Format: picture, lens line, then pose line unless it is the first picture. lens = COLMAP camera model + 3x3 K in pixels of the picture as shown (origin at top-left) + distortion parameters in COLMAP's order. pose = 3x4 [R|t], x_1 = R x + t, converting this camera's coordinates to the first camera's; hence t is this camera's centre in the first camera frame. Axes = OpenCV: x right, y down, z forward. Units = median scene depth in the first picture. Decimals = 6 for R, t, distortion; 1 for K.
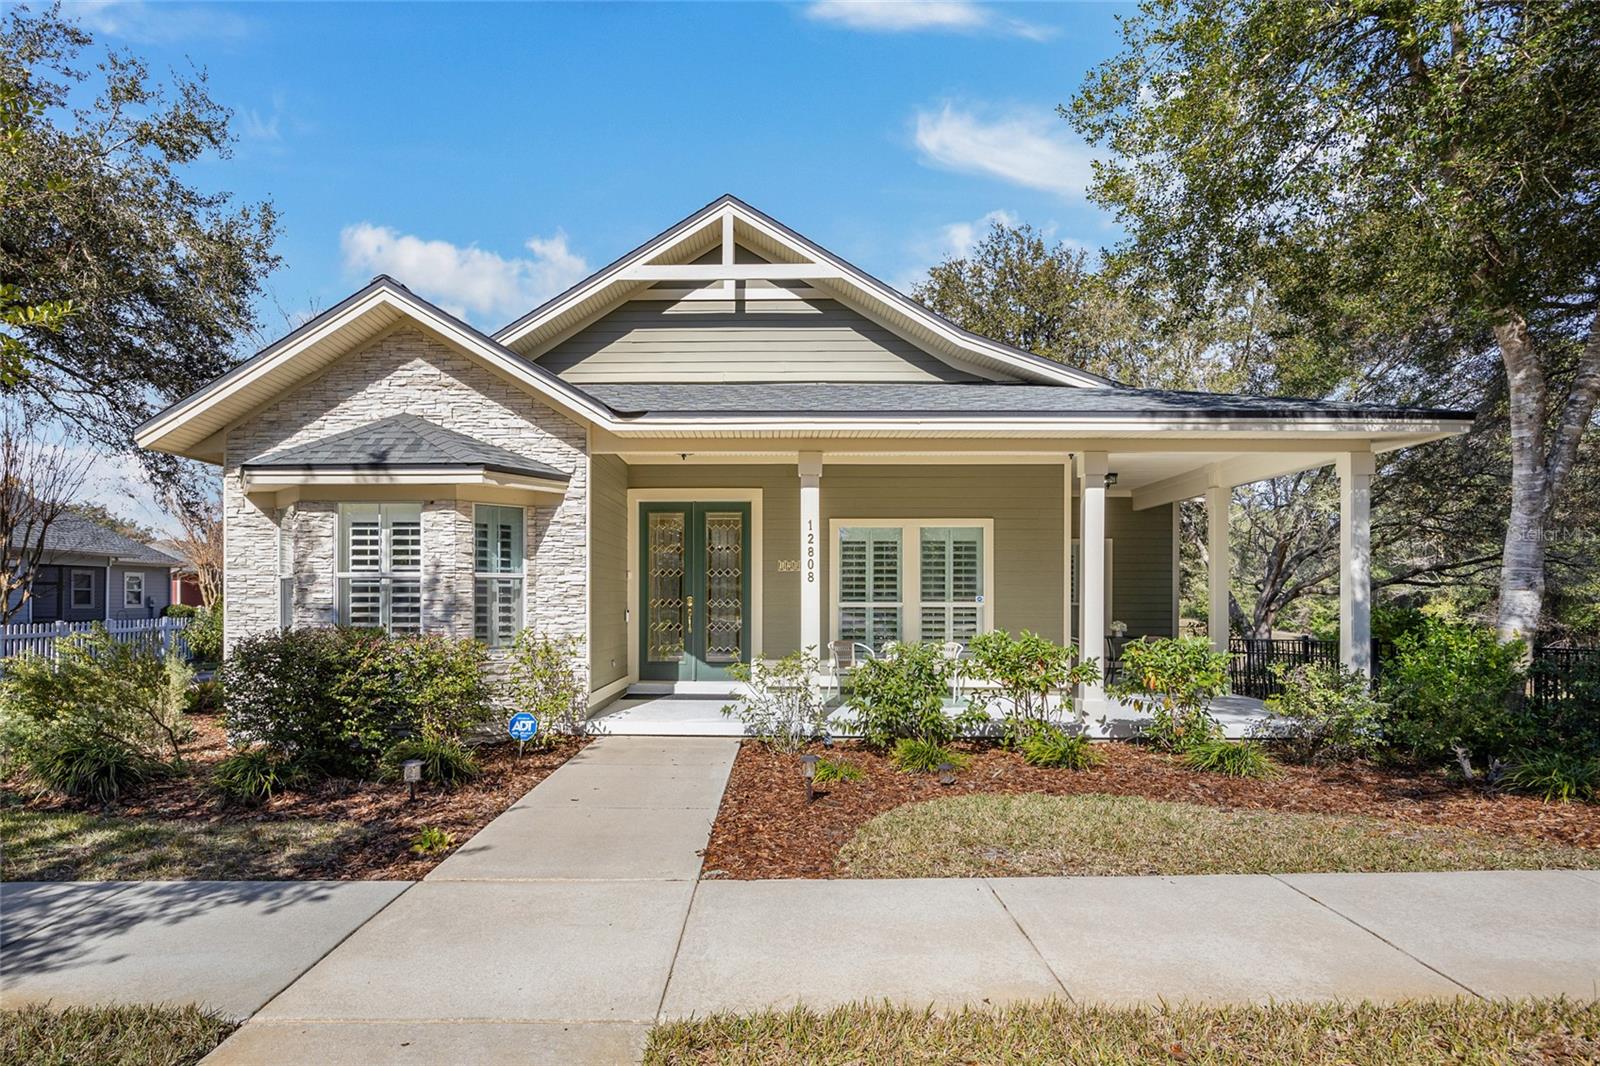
lens RADIAL K [[874.6, 0, 761.2], [0, 874.6, 598.5], [0, 0, 1]] dist [-0.014544, 0.003751]
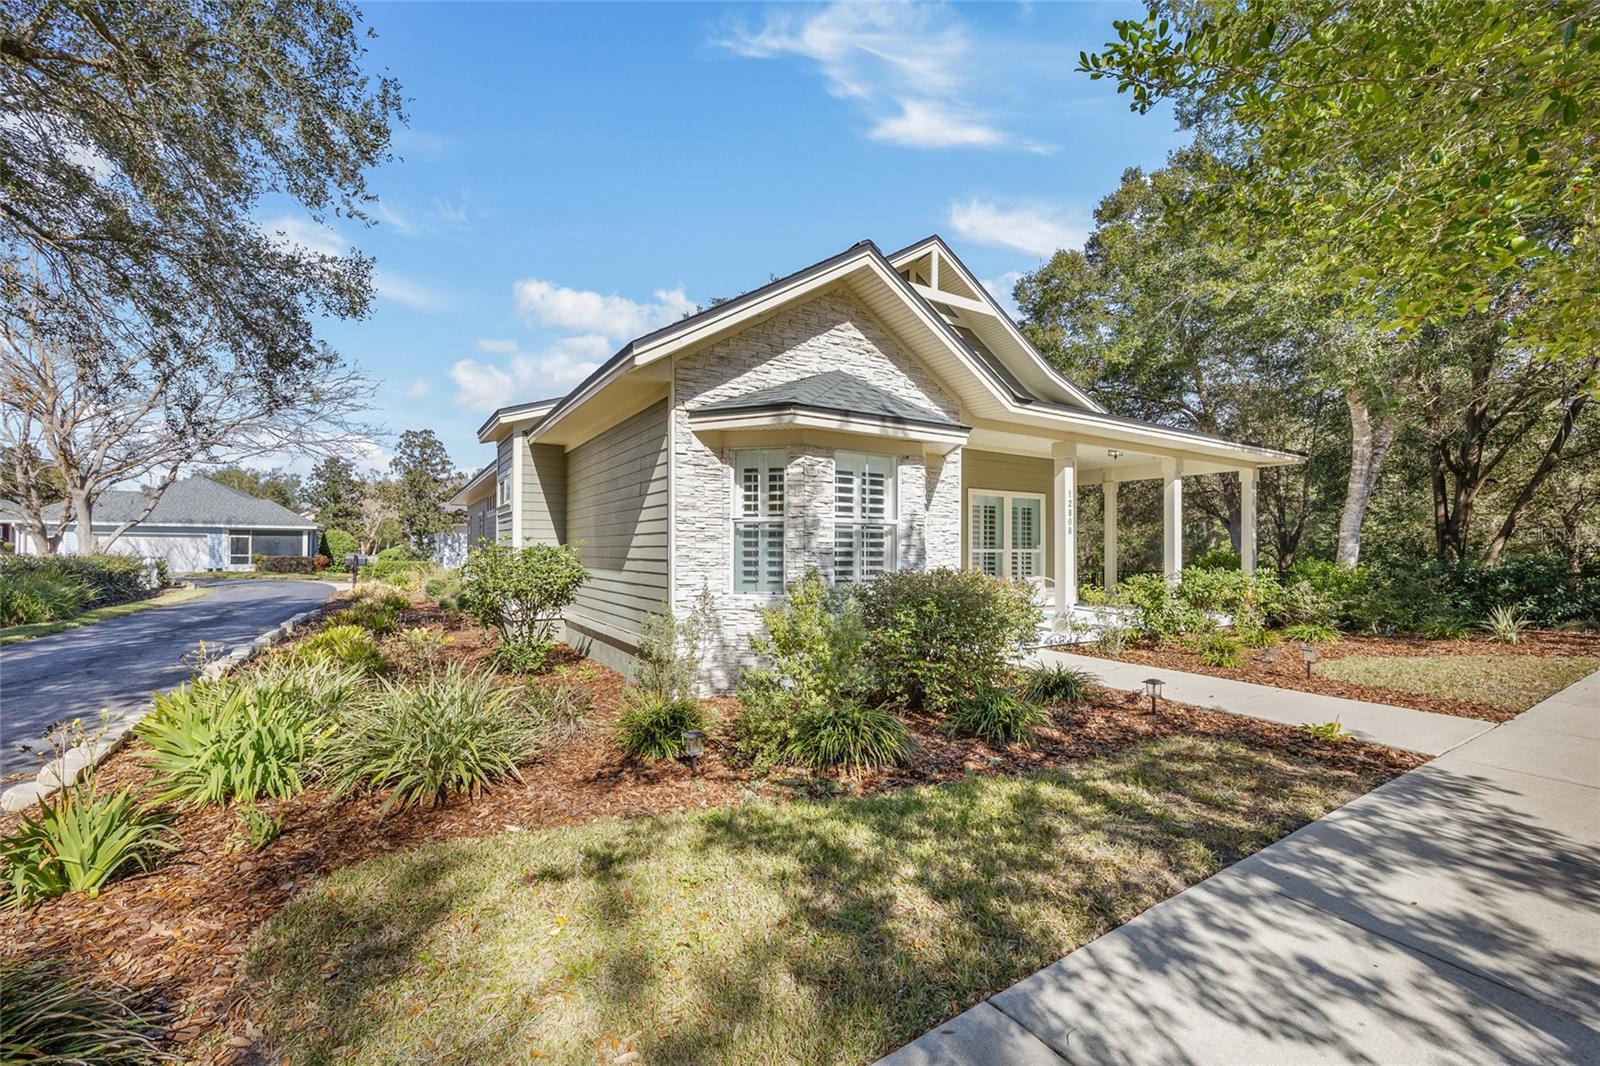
lens RADIAL K [[651.6, 0, 797.5], [0, 651.6, 547.5], [0, 0, 1]] dist [0.000739, -0.000343]
pose [[0.836611, 0.004533, 0.547779, -0.891548], [-0.004501, 0.999989, -0.001400, 0.006349], [-0.547780, -0.001295, 0.836622, 0.358464]]
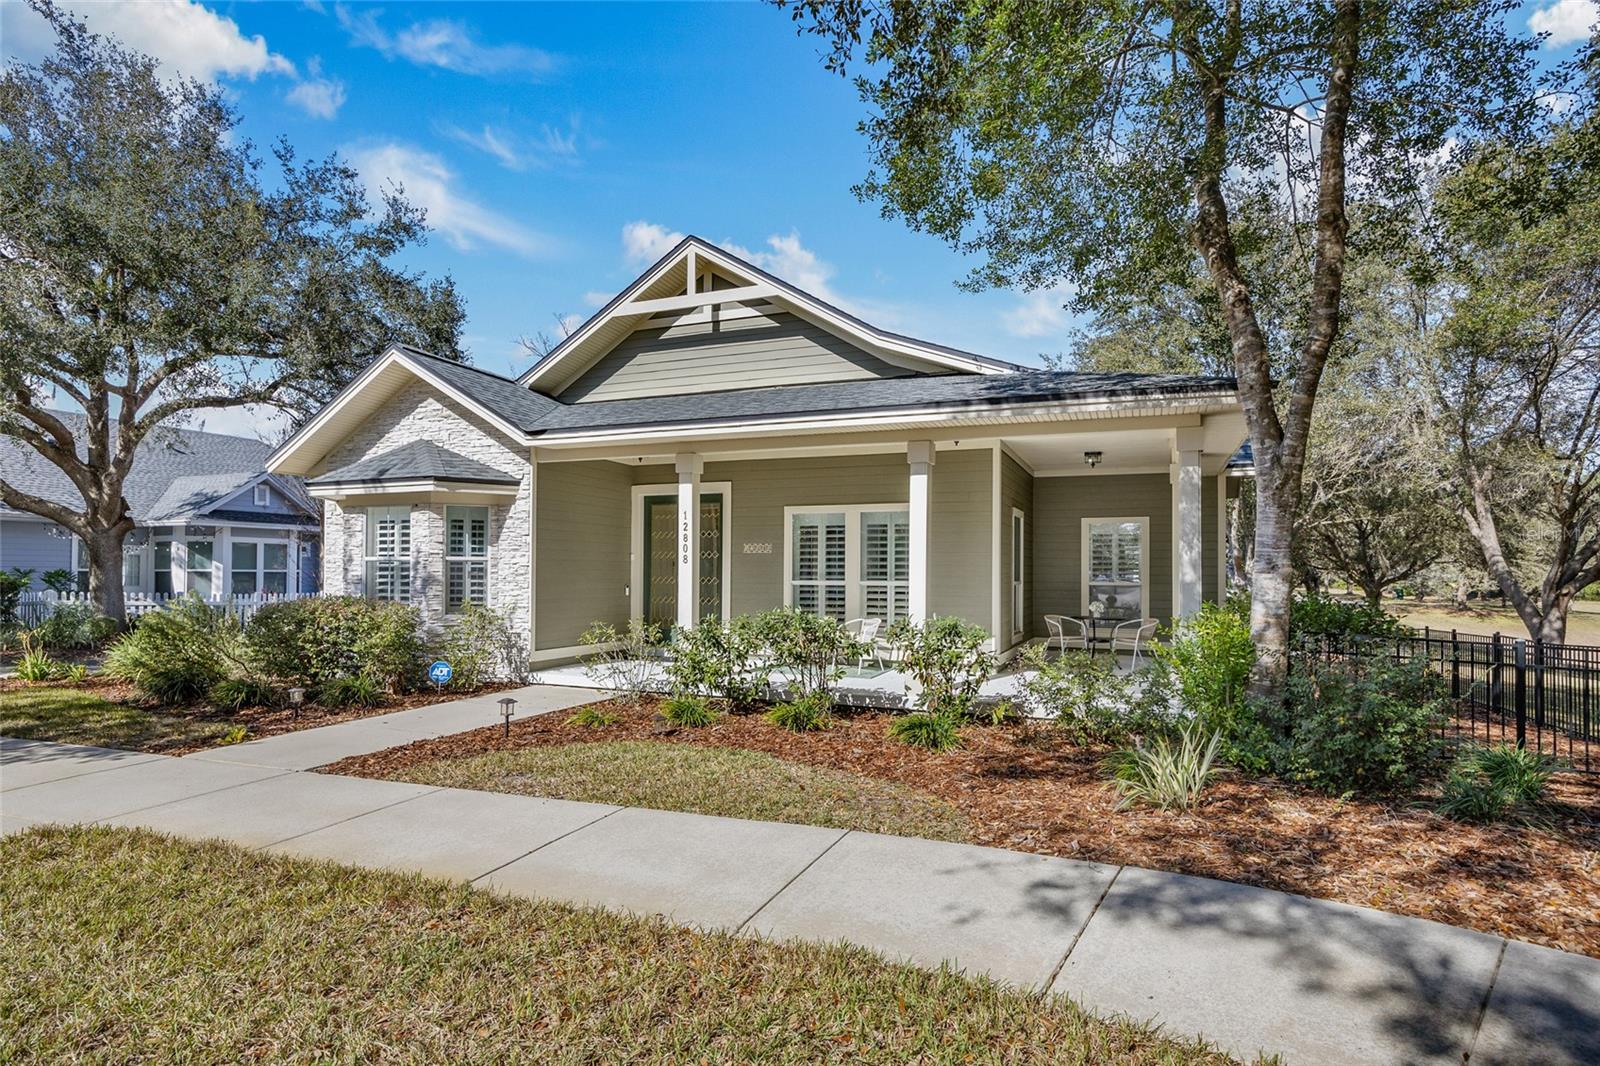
lens RADIAL K [[842.3, 0, 803.5], [0, 842.3, 565.5], [0, 0, 1]] dist [-0.004546, -0.000017]
pose [[0.936170, 0.000577, -0.351547, 0.607635], [-0.004357, 0.999941, -0.009963, -0.005407], [0.351521, 0.010859, 0.936117, -0.012434]]
